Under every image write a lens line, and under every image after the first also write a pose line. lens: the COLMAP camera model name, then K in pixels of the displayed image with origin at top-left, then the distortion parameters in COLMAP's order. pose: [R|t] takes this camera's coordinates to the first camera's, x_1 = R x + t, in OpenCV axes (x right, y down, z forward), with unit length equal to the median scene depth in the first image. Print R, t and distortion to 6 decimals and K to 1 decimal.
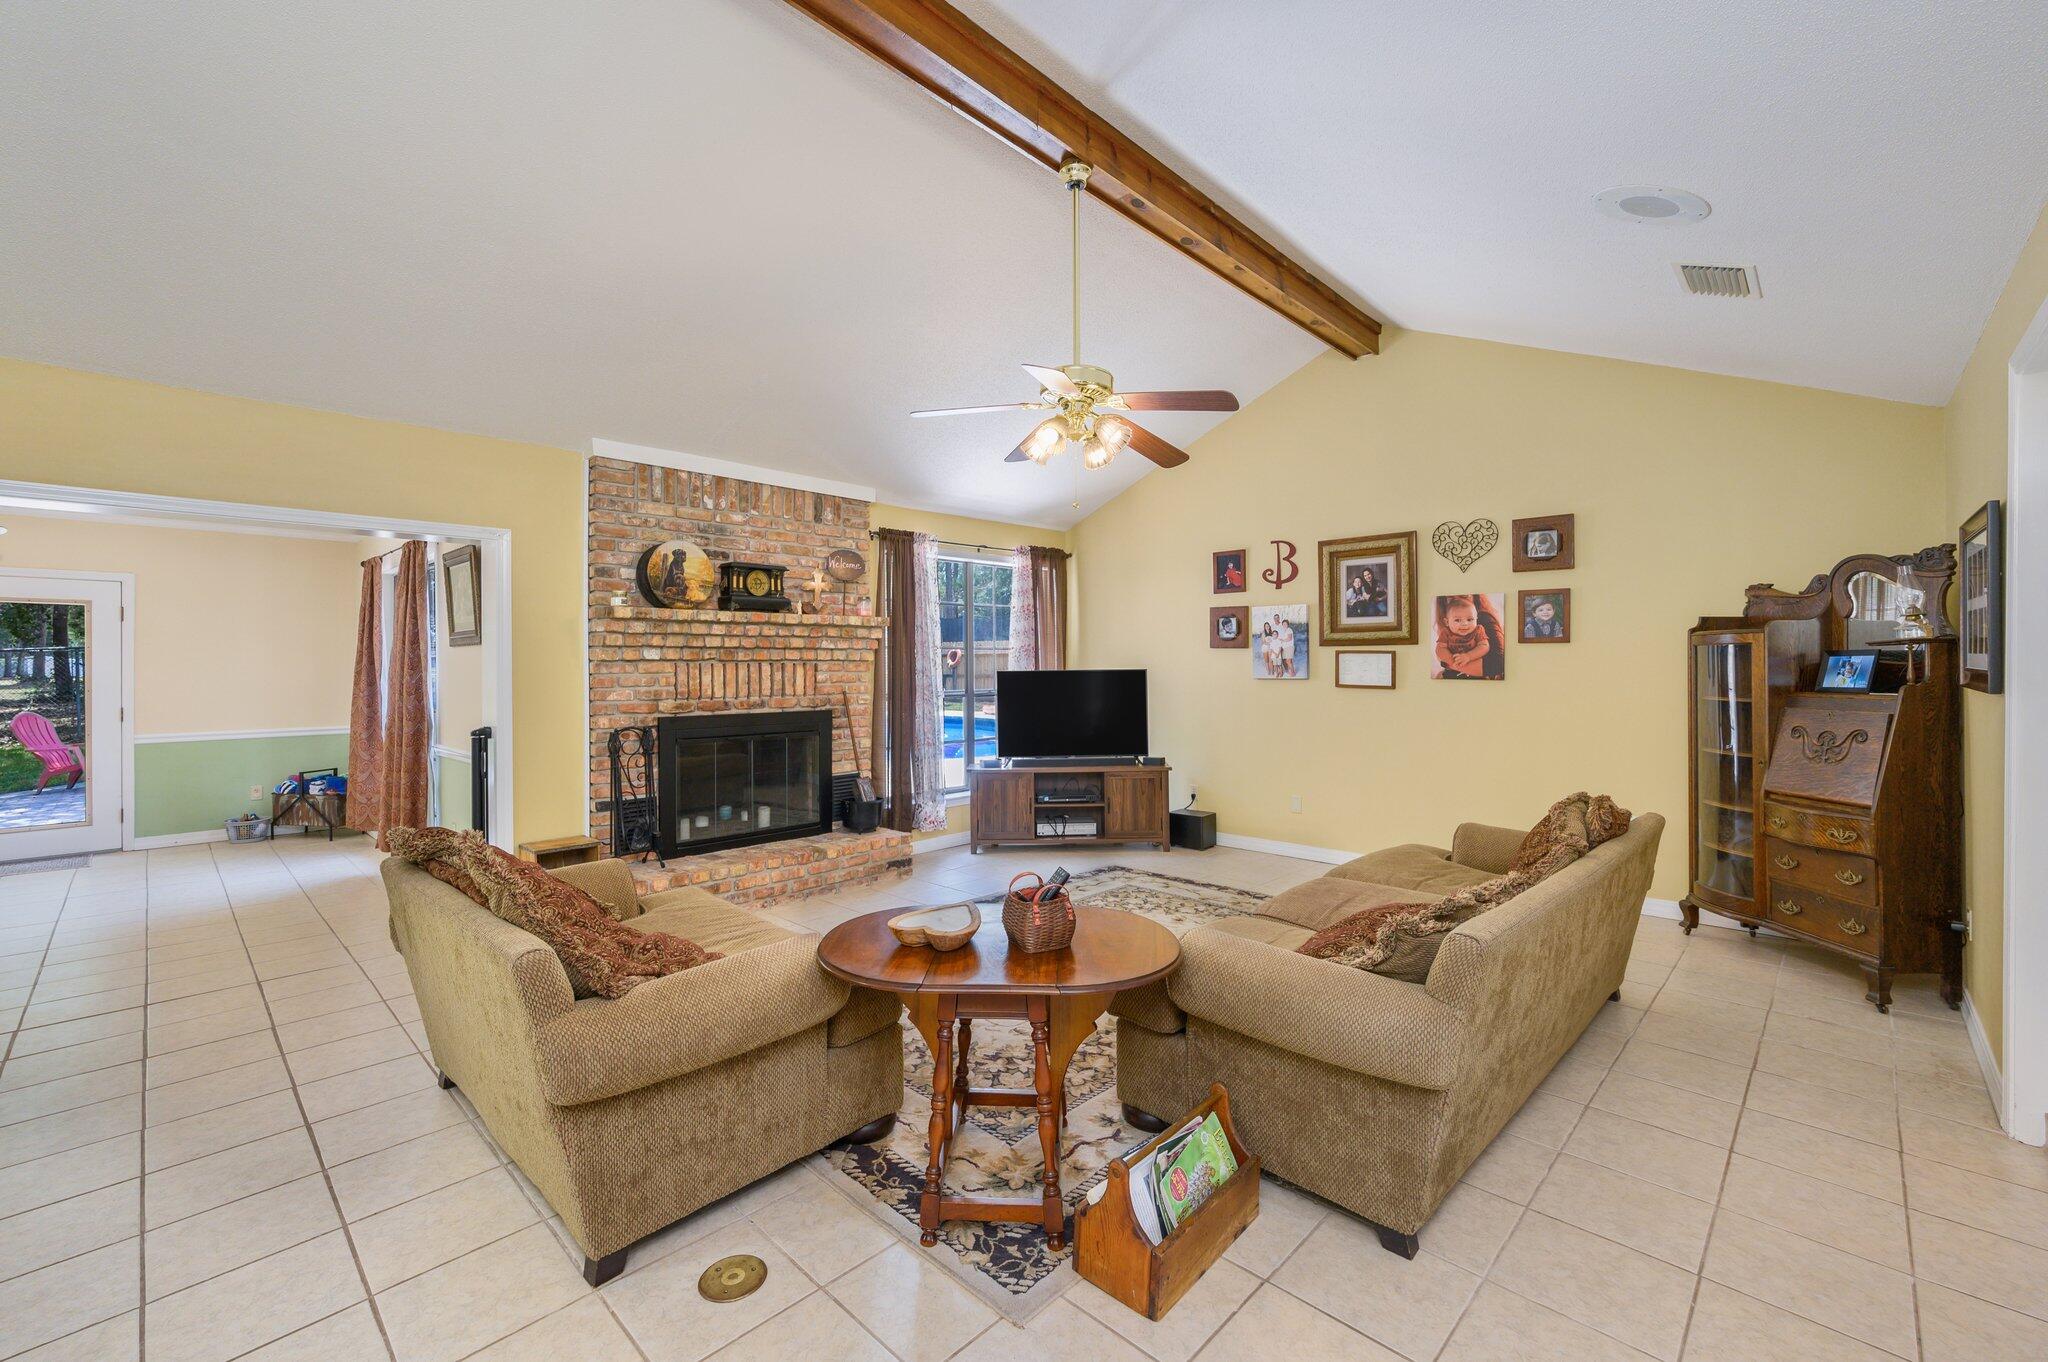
lens RADIAL K [[860.9, 0, 1029.6], [0, 860.9, 666.6], [0, 0, 1]] dist [0.000466, 0.000433]
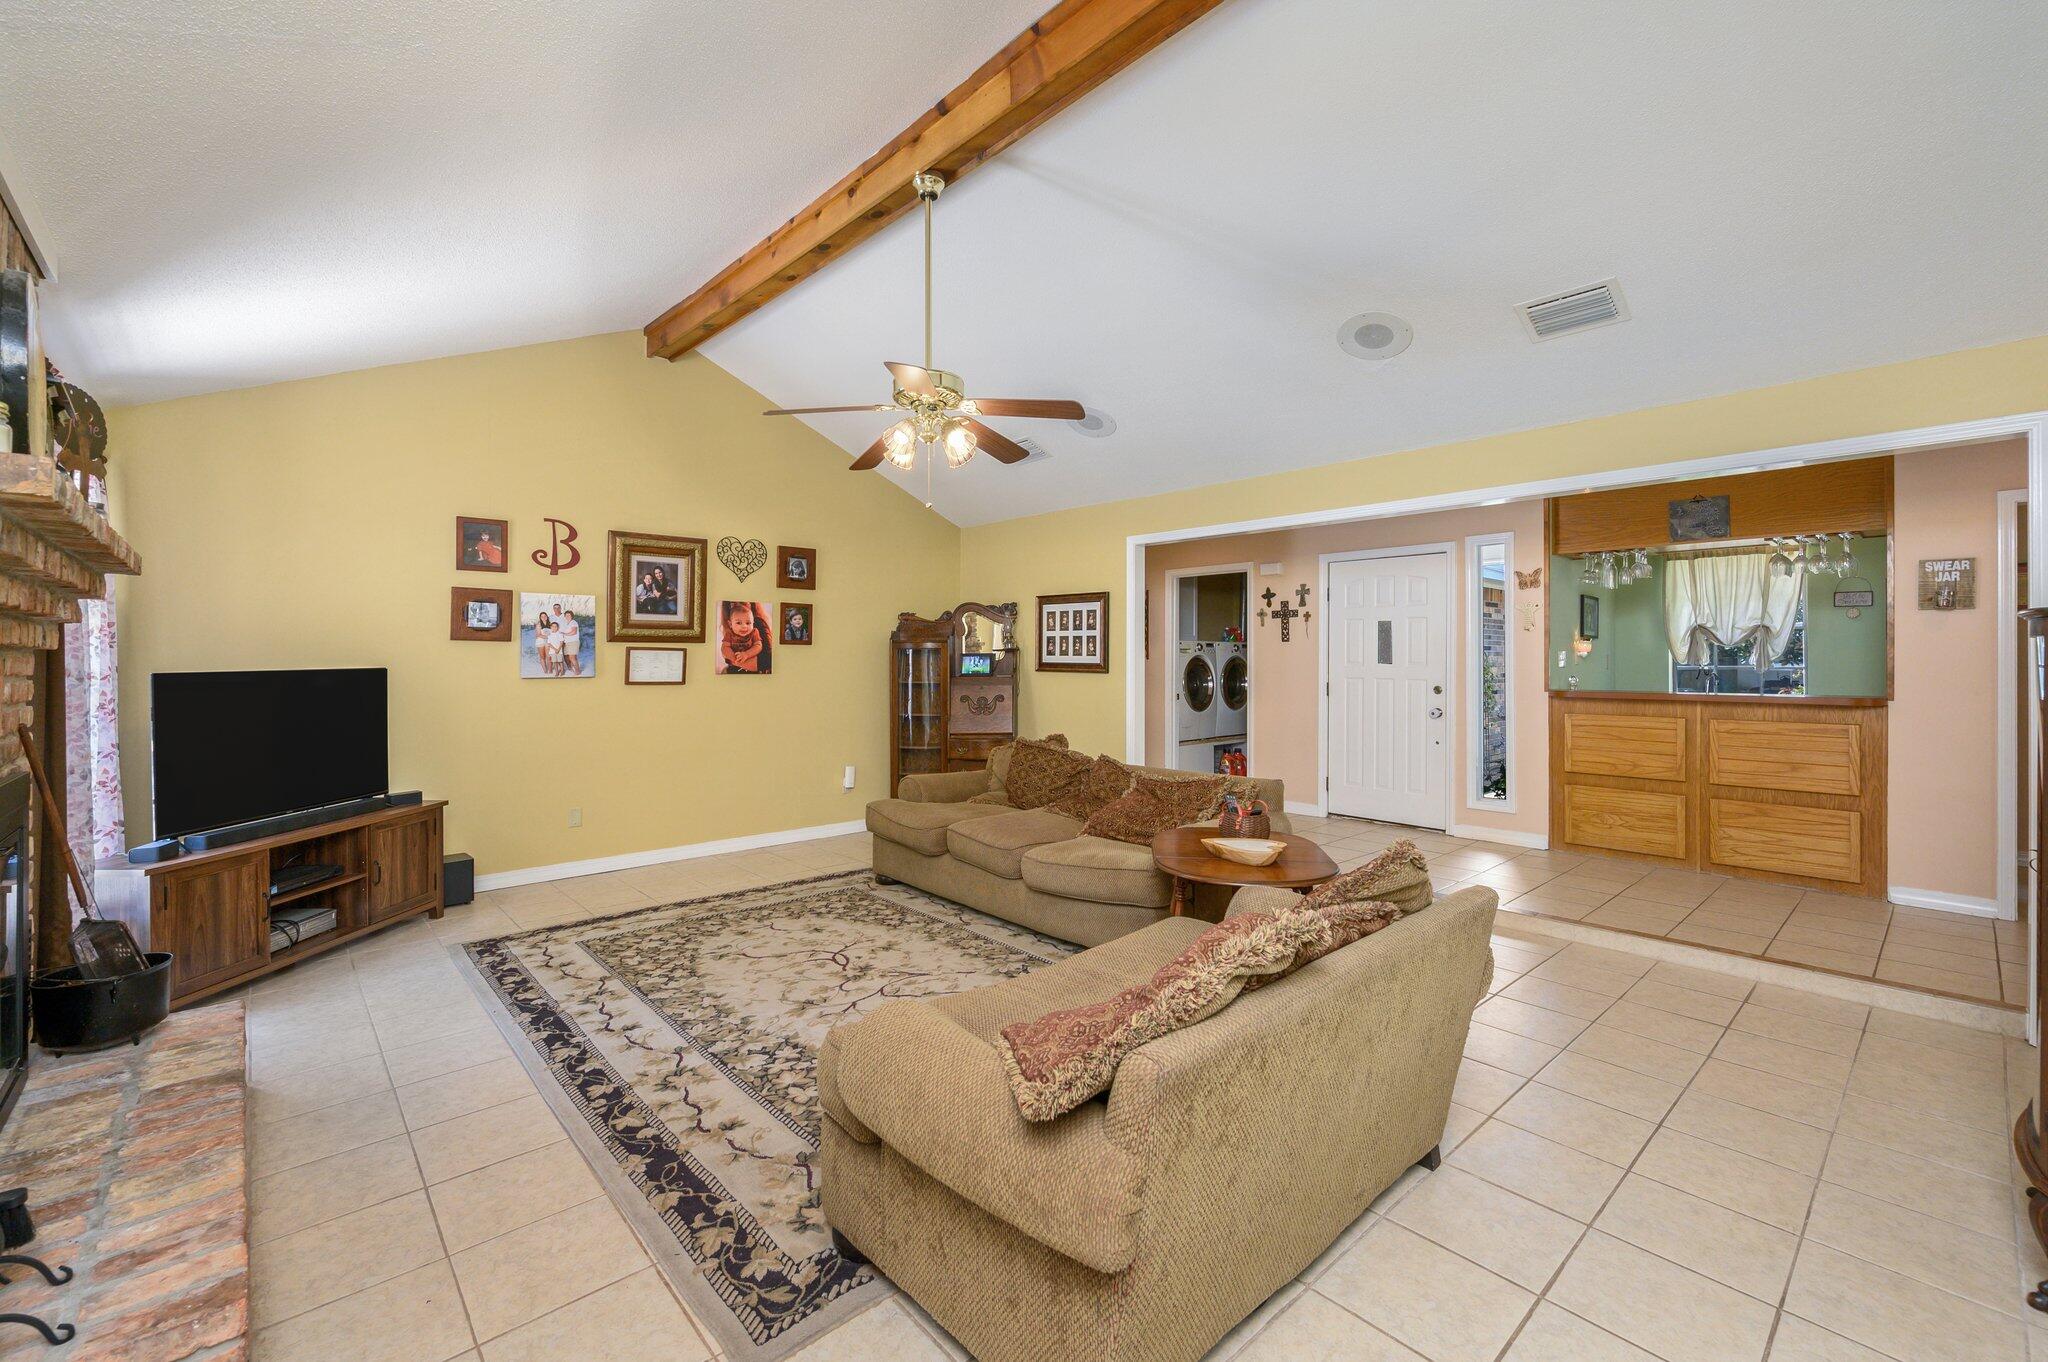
lens RADIAL K [[860.9, 0, 1026.3], [0, 860.9, 652.1], [0, 0, 1]] dist [0.000466, 0.000433]
pose [[0.066993, 0.012130, 0.997680, -0.616852], [0.004876, 0.999910, -0.012485, 0.001629], [-0.997742, 0.005702, 0.066927, 0.521174]]
